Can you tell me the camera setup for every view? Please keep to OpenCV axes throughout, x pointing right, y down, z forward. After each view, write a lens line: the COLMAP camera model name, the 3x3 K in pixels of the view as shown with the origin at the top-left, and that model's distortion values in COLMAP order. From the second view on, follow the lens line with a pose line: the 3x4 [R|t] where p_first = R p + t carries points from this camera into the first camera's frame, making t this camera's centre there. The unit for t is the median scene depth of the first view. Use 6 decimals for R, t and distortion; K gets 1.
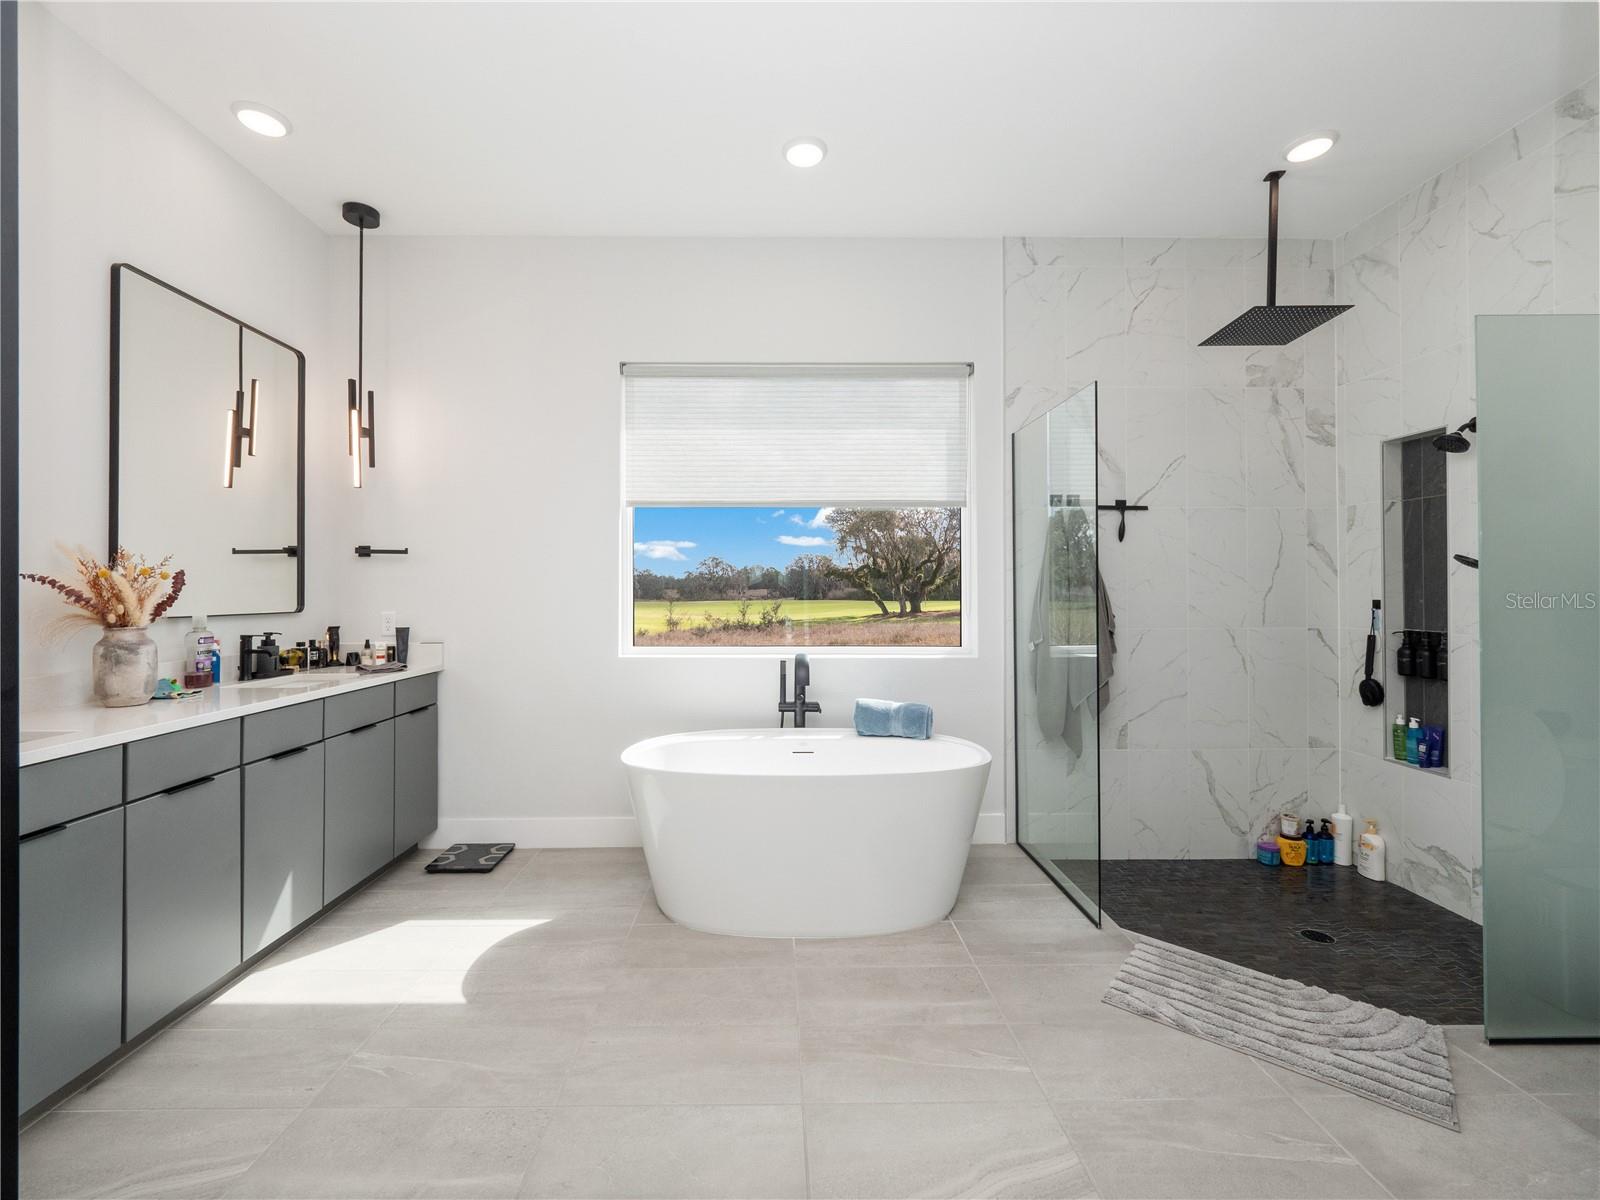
lens RADIAL K [[639.4, 0, 799.0], [0, 639.4, 583.7], [0, 0, 1]] dist [0.003073, -0.000629]
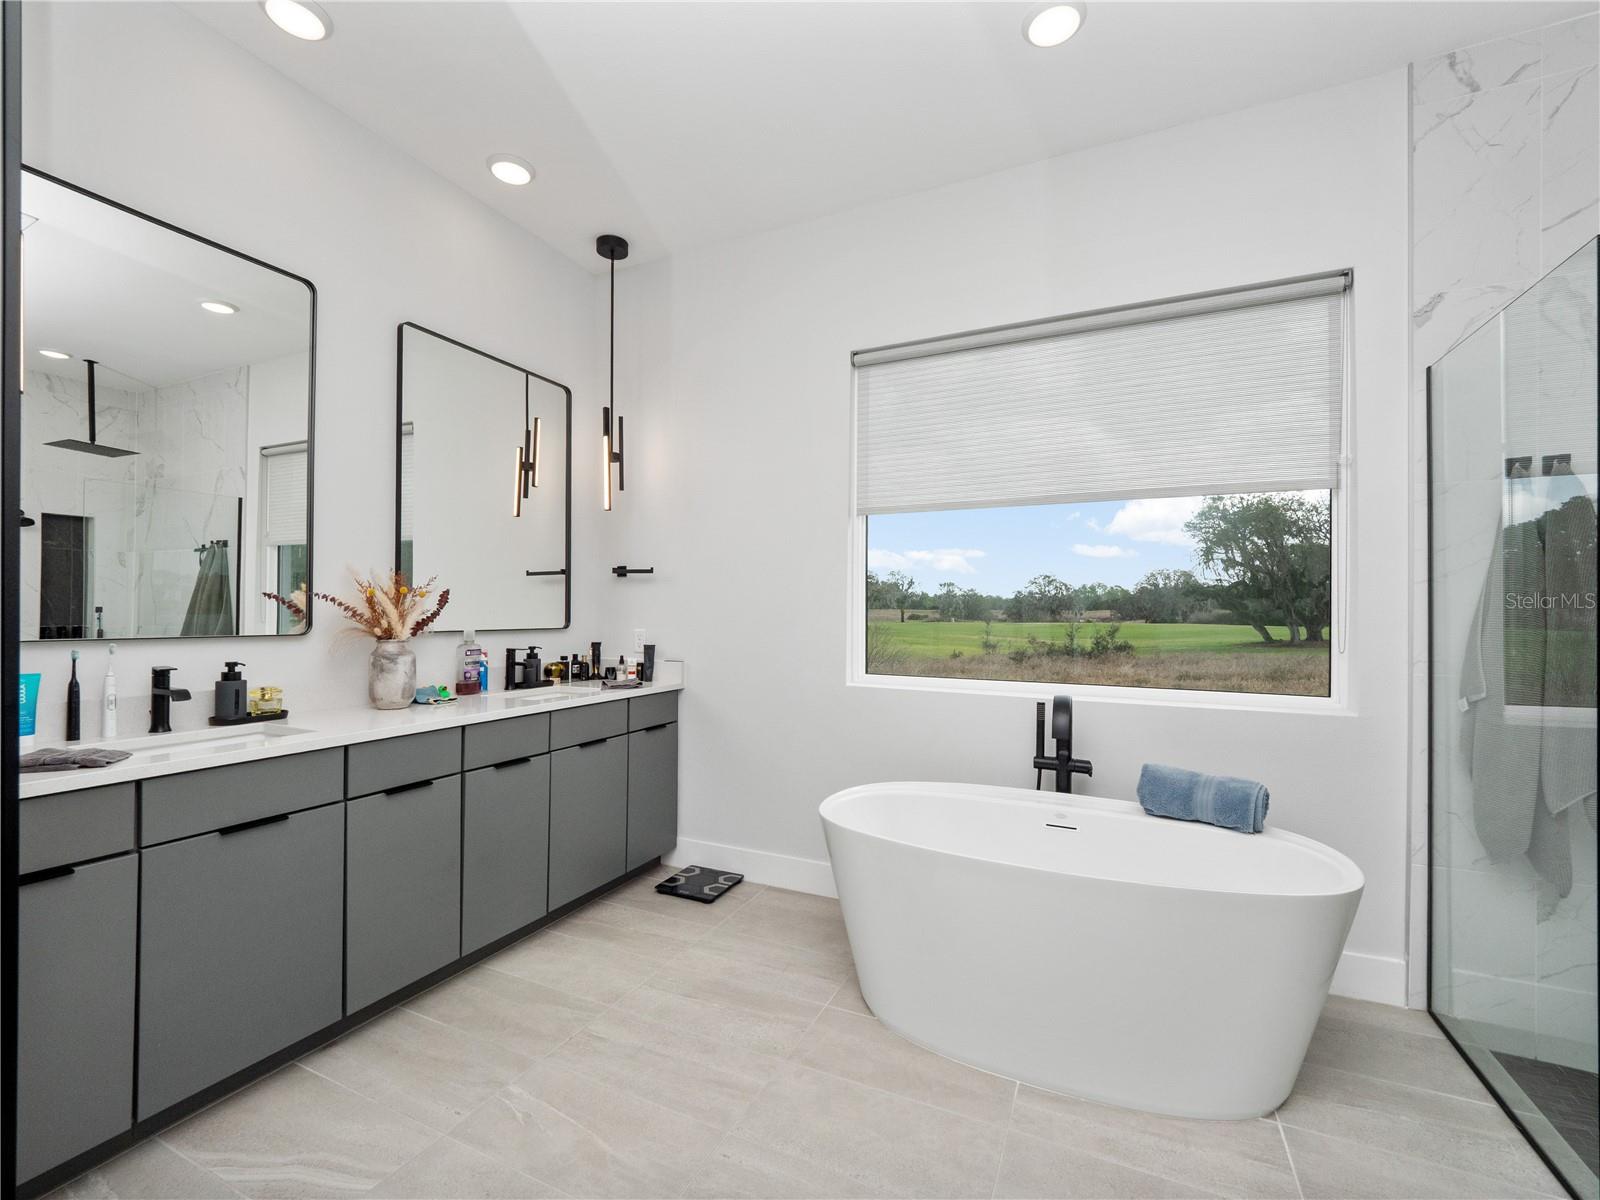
lens RADIAL K [[682.1, 0, 799.2], [0, 682.1, 609.0], [0, 0, 1]] dist [0.001861, -0.004149]
pose [[0.900714, 0.006279, -0.434368, 0.073678], [-0.002956, 0.999961, 0.008326, 0.000962], [0.434403, -0.006215, 0.900697, 0.131552]]
